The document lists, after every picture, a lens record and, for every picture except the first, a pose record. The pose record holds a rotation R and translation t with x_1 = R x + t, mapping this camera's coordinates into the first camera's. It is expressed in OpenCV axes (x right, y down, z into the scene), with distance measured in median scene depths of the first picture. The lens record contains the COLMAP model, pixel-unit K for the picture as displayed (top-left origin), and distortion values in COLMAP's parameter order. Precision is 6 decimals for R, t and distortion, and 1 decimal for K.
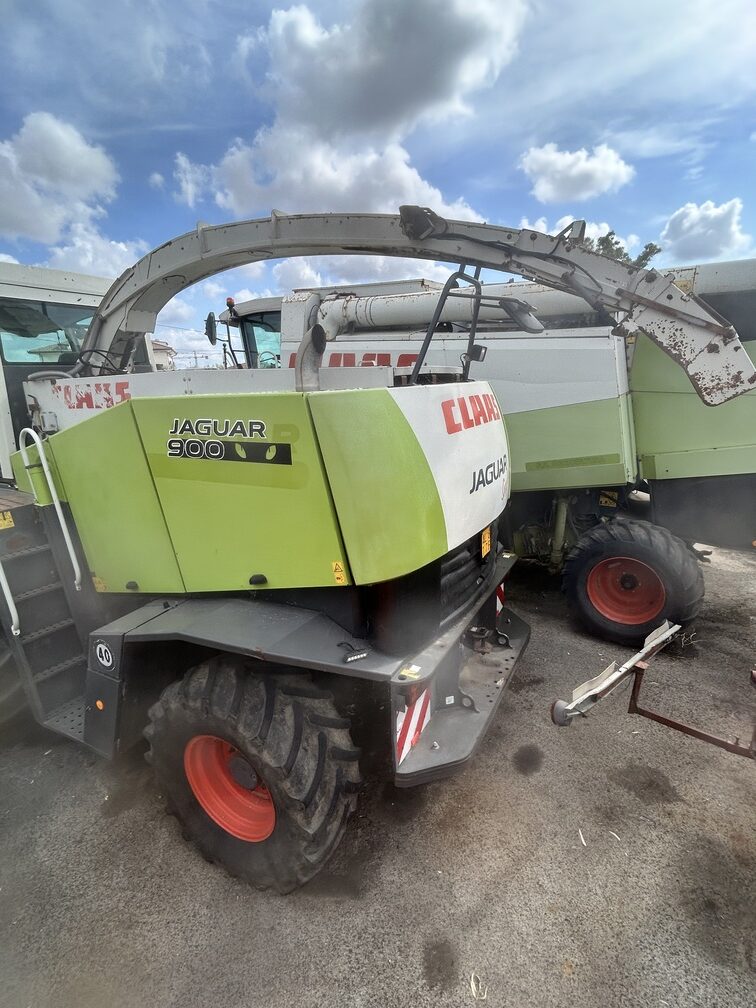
lens RADIAL K [[497.7, 0, 378.7], [0, 497.7, 504.7], [0, 0, 1]] dist [-0.010479, 0.008137]
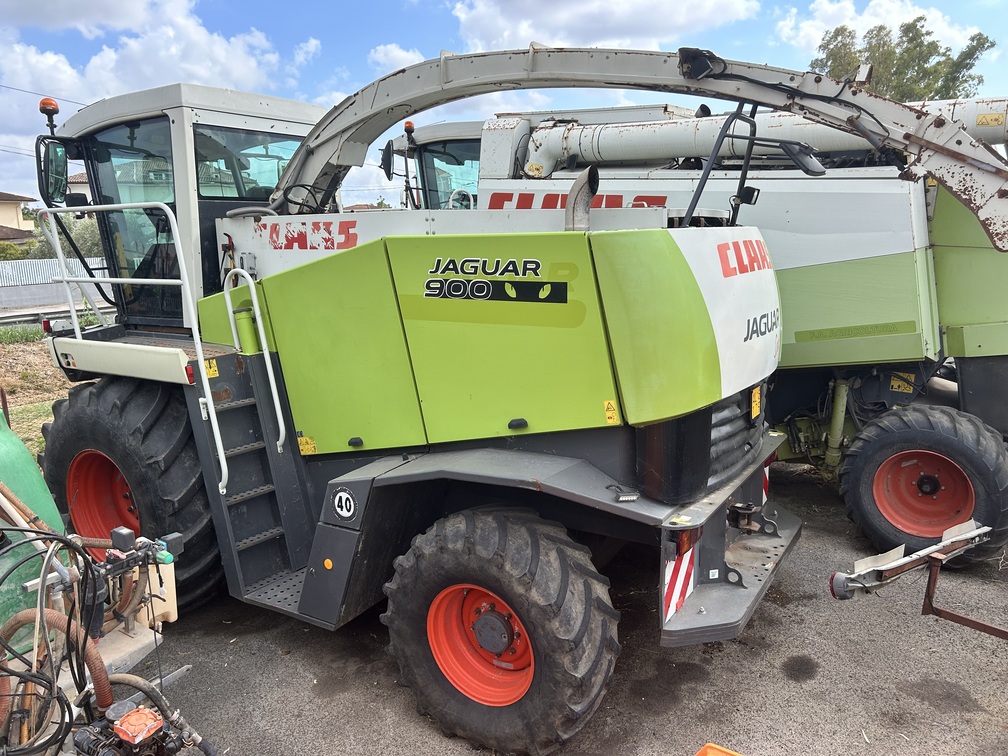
lens RADIAL K [[758.7, 0, 504.0], [0, 758.7, 378.0], [0, 0, 1]] dist [0.062844, -0.075890]
pose [[0.997909, 0.030535, -0.056969, -0.176833], [-0.033822, 0.997764, -0.057651, 0.137759], [0.055081, 0.059457, 0.996710, -0.446559]]
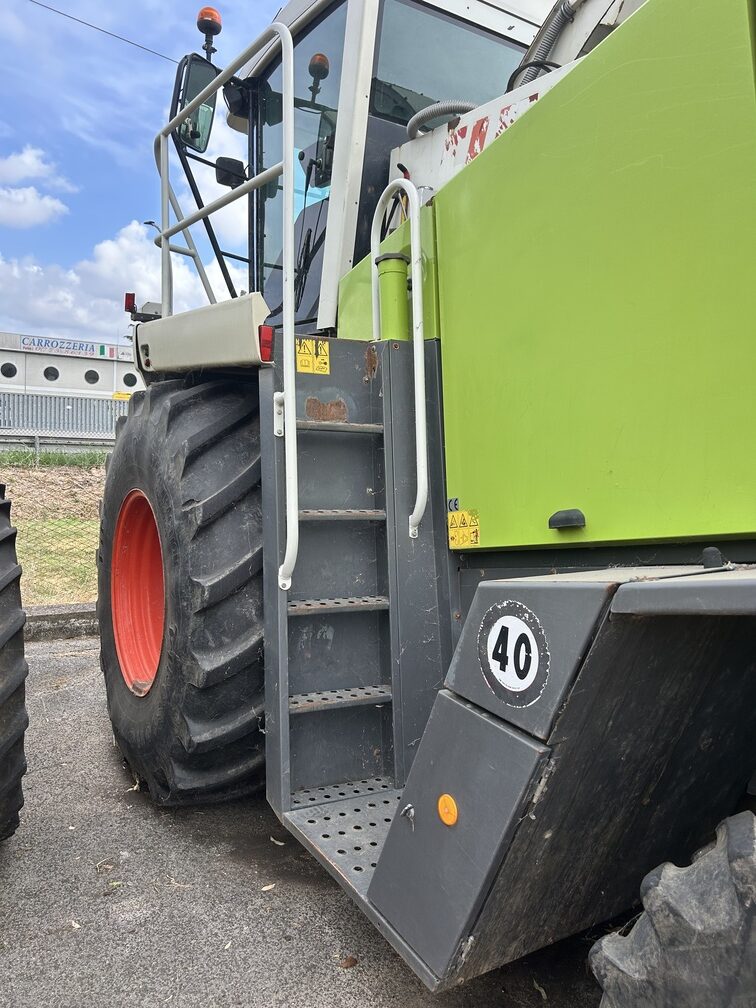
lens RADIAL K [[758.7, 0, 378.0], [0, 758.7, 504.0], [0, 0, 1]] dist [0.062844, -0.075890]
pose [[0.862526, 0.155943, -0.481384, -0.409109], [-0.223852, 0.970767, -0.086611, 0.274146], [0.453806, 0.182463, 0.872220, 0.515137]]
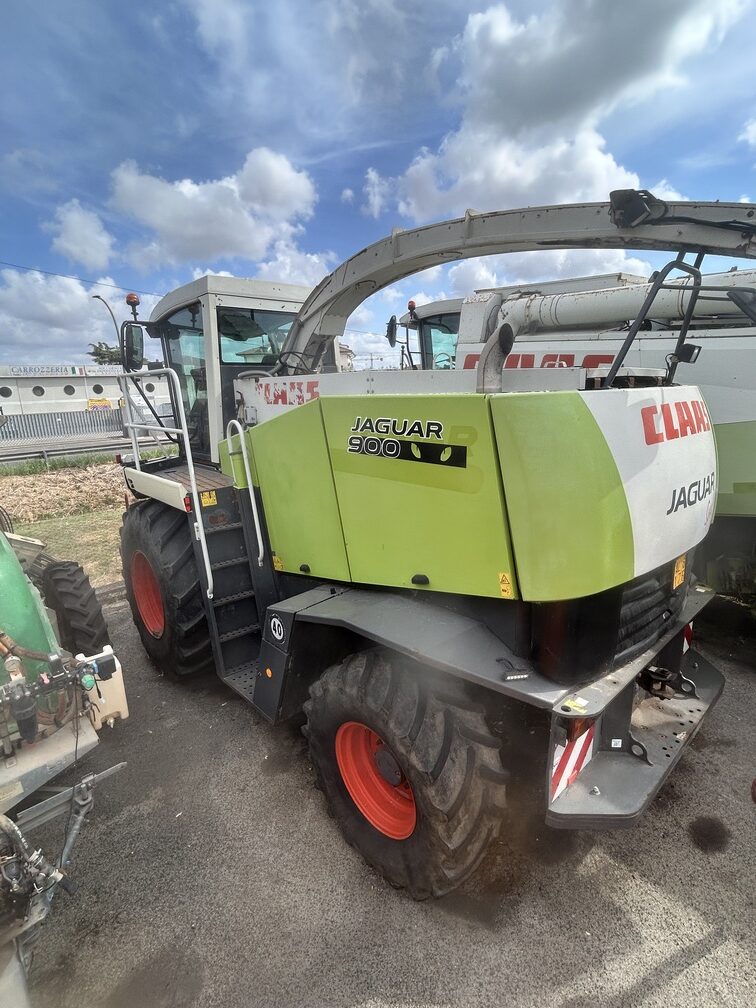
lens RADIAL K [[496.6, 0, 379.3], [0, 496.6, 503.2], [0, 0, 1]] dist [-0.010302, 0.009345]
pose [[0.947693, 0.088902, -0.306553, -0.026879], [-0.090634, 0.995847, 0.008612, -0.003912], [0.306045, 0.019623, 0.951815, 0.019142]]
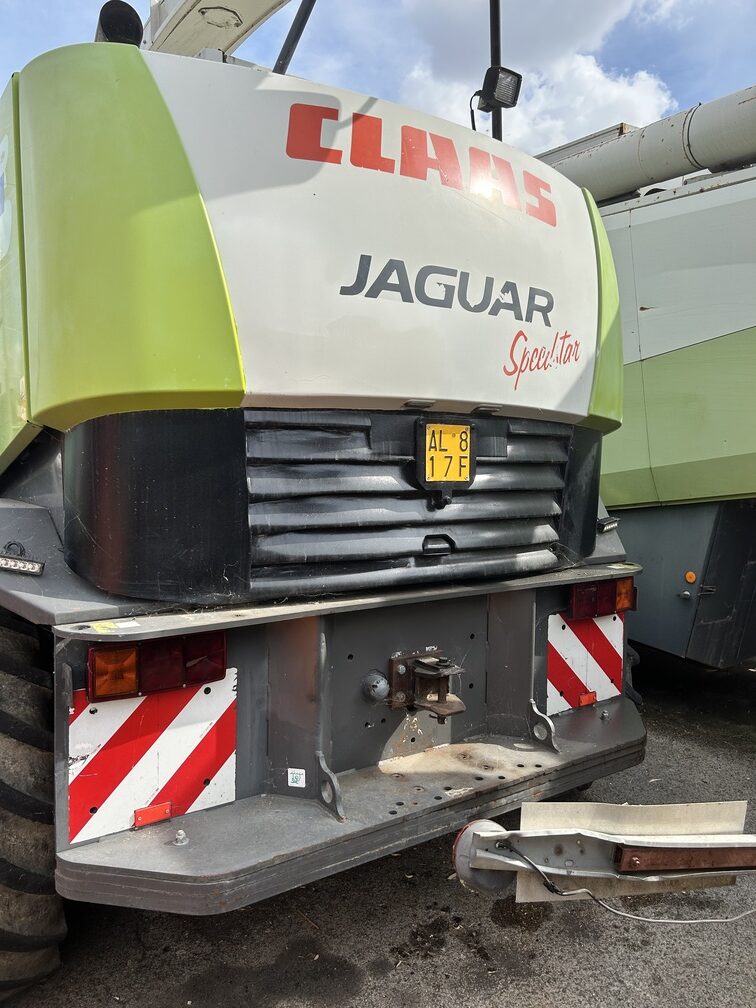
lens RADIAL K [[758.7, 0, 378.0], [0, 758.7, 504.0], [0, 0, 1]] dist [0.062844, -0.075890]
pose [[0.895033, 0.084155, -0.437989, 0.512135], [-0.157543, 0.978385, -0.133952, 0.244860], [0.417249, 0.188894, 0.888944, 0.392912]]
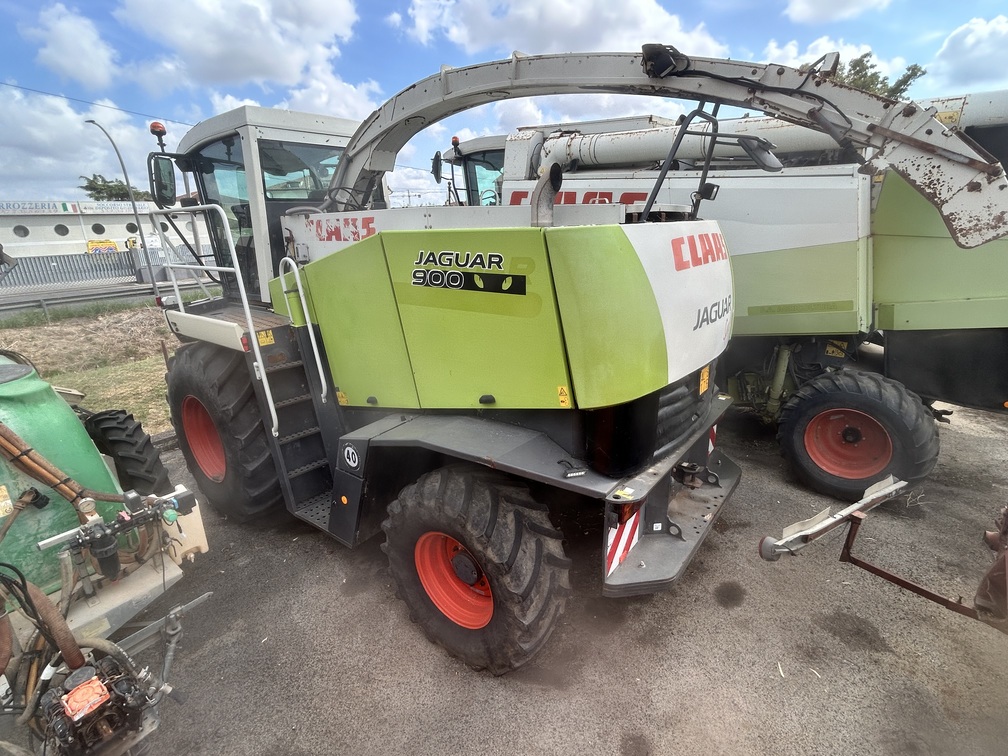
lens RADIAL K [[497.7, 0, 503.6], [0, 497.7, 375.6], [0, 0, 1]] dist [-0.010479, 0.008137]
pose [[0.986933, 0.059148, -0.149884, -0.041619], [-0.050409, 0.996837, 0.061447, 0.026148], [0.153044, -0.053088, 0.986792, -0.076887]]
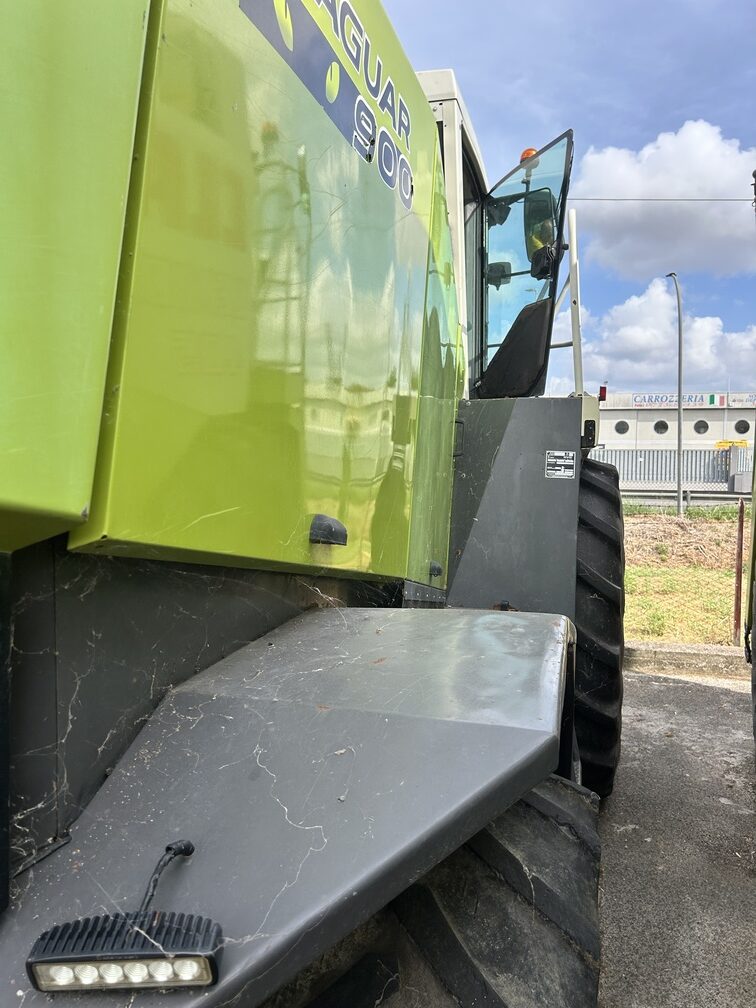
lens RADIAL K [[758.7, 0, 378.0], [0, 758.7, 504.0], [0, 0, 1]] dist [0.062844, -0.075890]
pose [[0.228879, 0.121332, -0.965864, 0.535870], [-0.259170, 0.963986, 0.059681, -0.075687], [0.938320, 0.236663, 0.252082, 1.474483]]
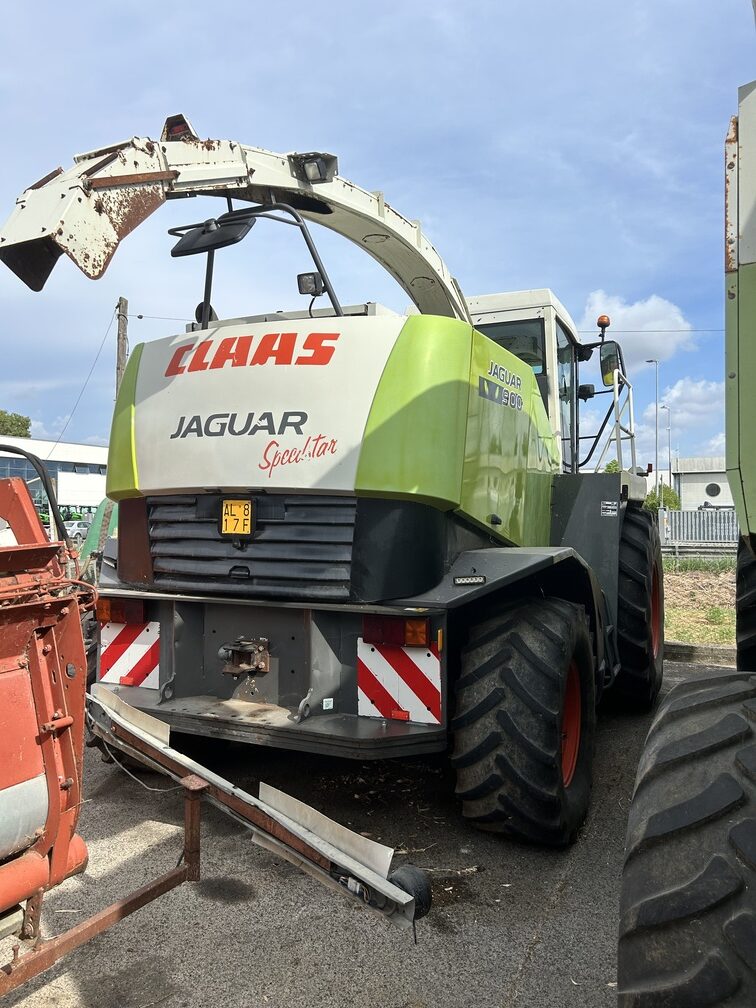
lens RADIAL K [[767.3, 0, 393.9], [0, 767.3, 495.9], [0, 0, 1]] dist [0.034718, -0.000115]
pose [[0.086137, 0.027799, -0.995895, 1.571531], [-0.252941, 0.967468, 0.005128, -0.029198], [0.963639, 0.251461, 0.090366, 1.224792]]
